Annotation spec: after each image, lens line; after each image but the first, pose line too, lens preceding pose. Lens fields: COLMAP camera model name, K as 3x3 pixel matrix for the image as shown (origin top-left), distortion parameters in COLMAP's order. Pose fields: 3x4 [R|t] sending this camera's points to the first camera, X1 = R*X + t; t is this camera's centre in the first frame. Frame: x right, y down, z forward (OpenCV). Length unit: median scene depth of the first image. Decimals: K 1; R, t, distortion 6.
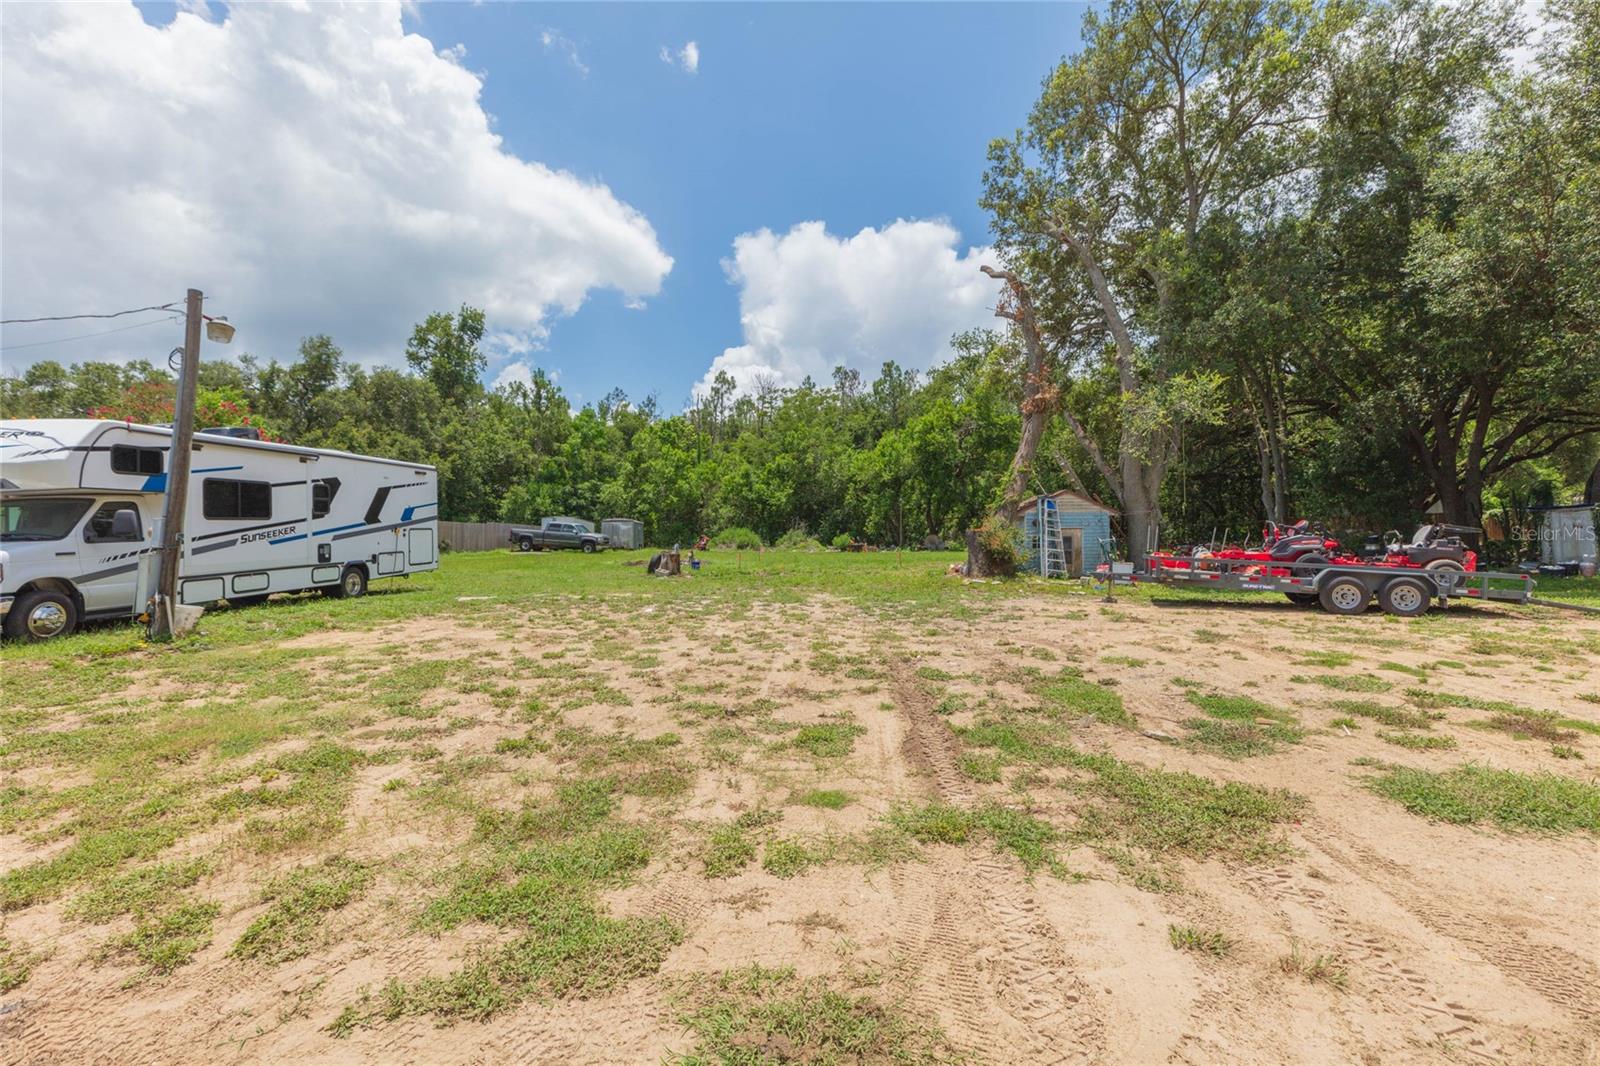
lens RADIAL K [[762.4, 0, 796.5], [0, 762.4, 525.8], [0, 0, 1]] dist [0.002400, -0.000564]
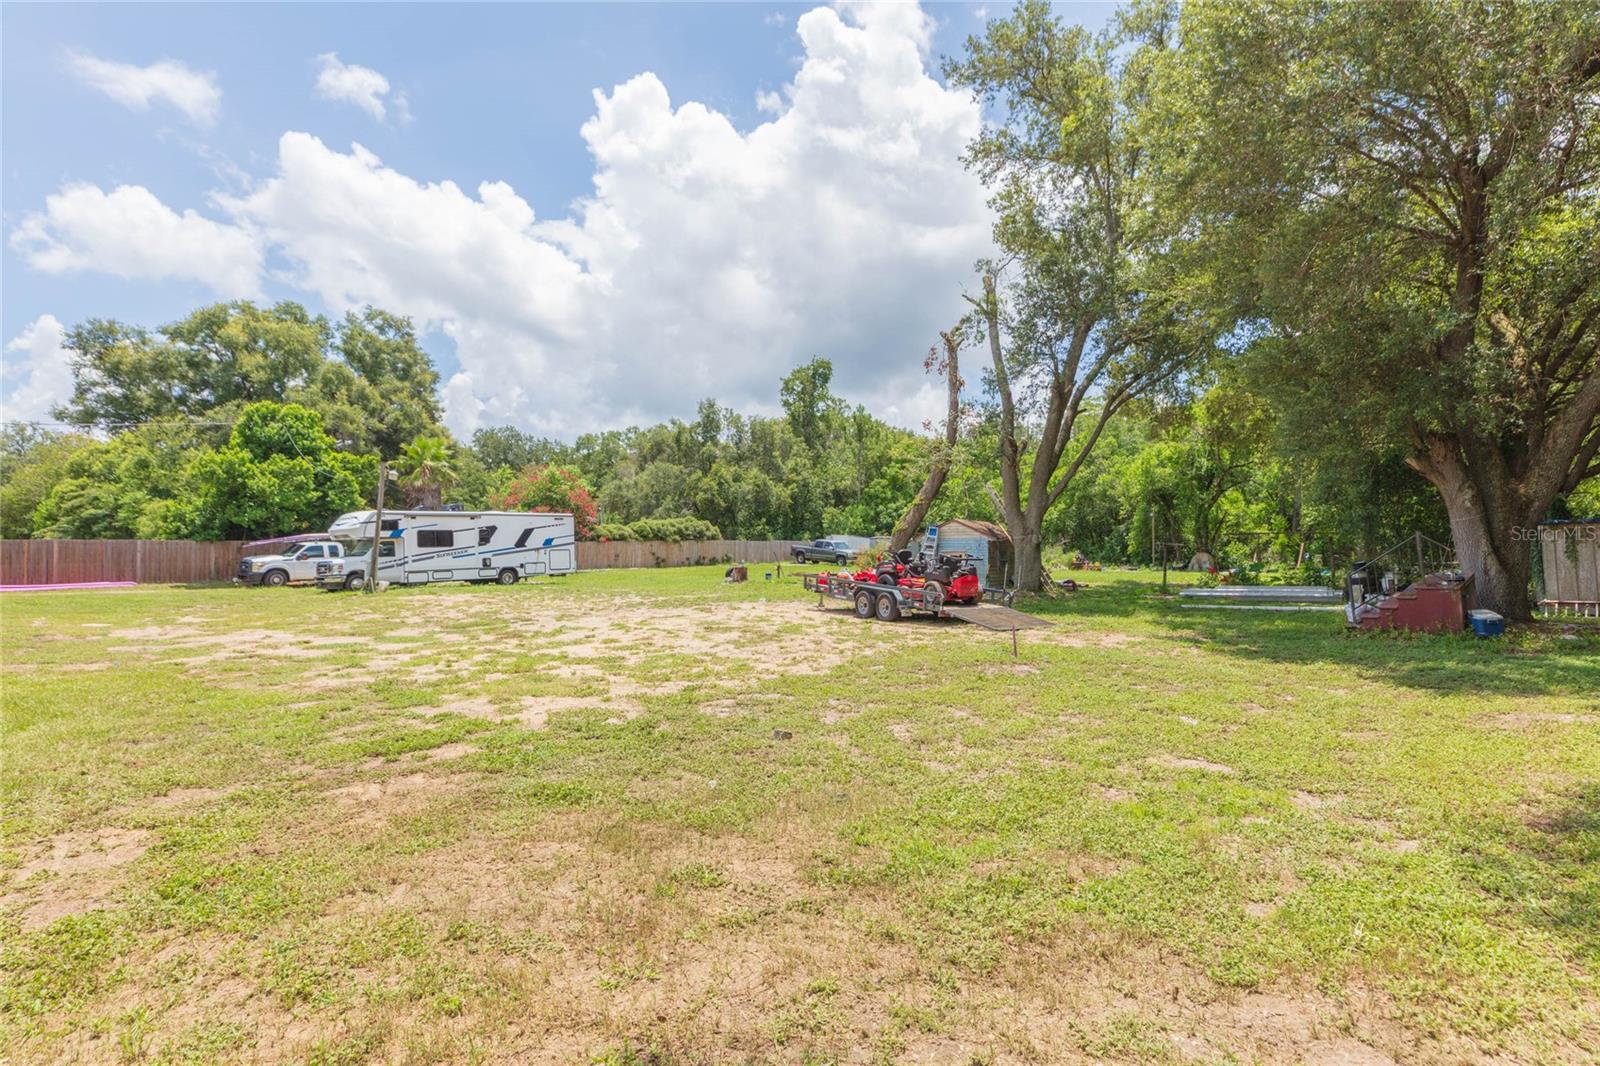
lens RADIAL K [[856.3, 0, 800.0], [0, 856.3, 533.0], [0, 0, 1]] dist [-0.087400, 0.000047]
pose [[0.786354, -0.004002, -0.617764, 1.175030], [0.002875, 0.999992, -0.002818, -0.028142], [0.617770, 0.000440, 0.786359, -0.219890]]
